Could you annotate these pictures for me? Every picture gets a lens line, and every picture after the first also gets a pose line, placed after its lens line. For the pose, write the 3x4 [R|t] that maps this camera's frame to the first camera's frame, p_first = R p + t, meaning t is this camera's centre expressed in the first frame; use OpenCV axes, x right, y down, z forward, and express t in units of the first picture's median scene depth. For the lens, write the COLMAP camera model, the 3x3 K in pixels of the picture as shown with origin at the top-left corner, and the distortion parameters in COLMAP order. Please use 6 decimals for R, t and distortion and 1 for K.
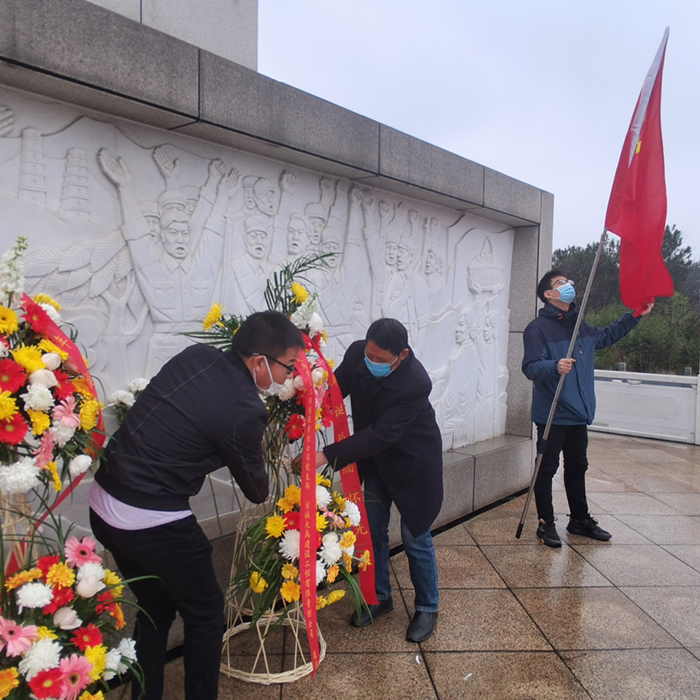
lens RADIAL K [[600.2, 0, 350.0], [0, 600.2, 350.0], [0, 0, 1]] dist [-0.016055, 0.019233]
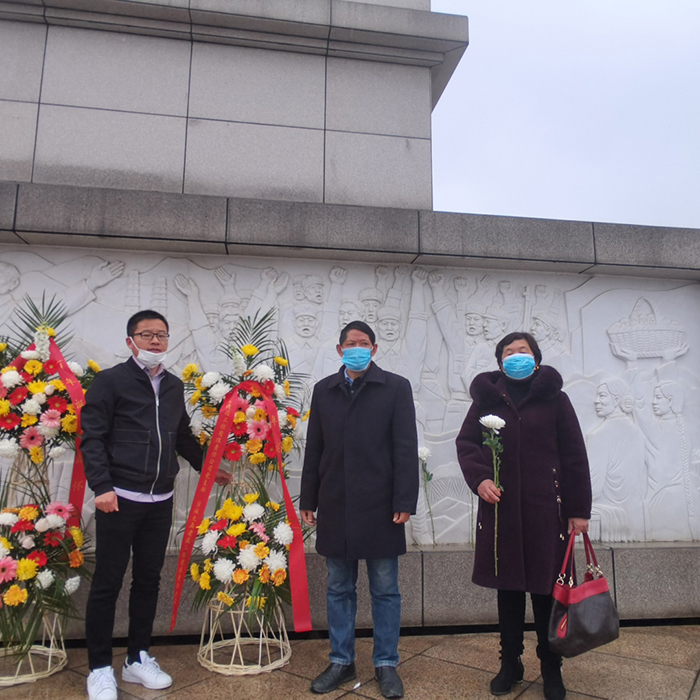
lens RADIAL K [[600.2, 0, 350.0], [0, 600.2, 350.0], [0, 0, 1]] dist [-0.016055, 0.019233]
pose [[0.760191, -0.118702, -0.638764, 0.659600], [-0.029434, 0.975866, -0.216376, 0.131162], [0.649032, 0.183289, 0.738351, 0.128977]]
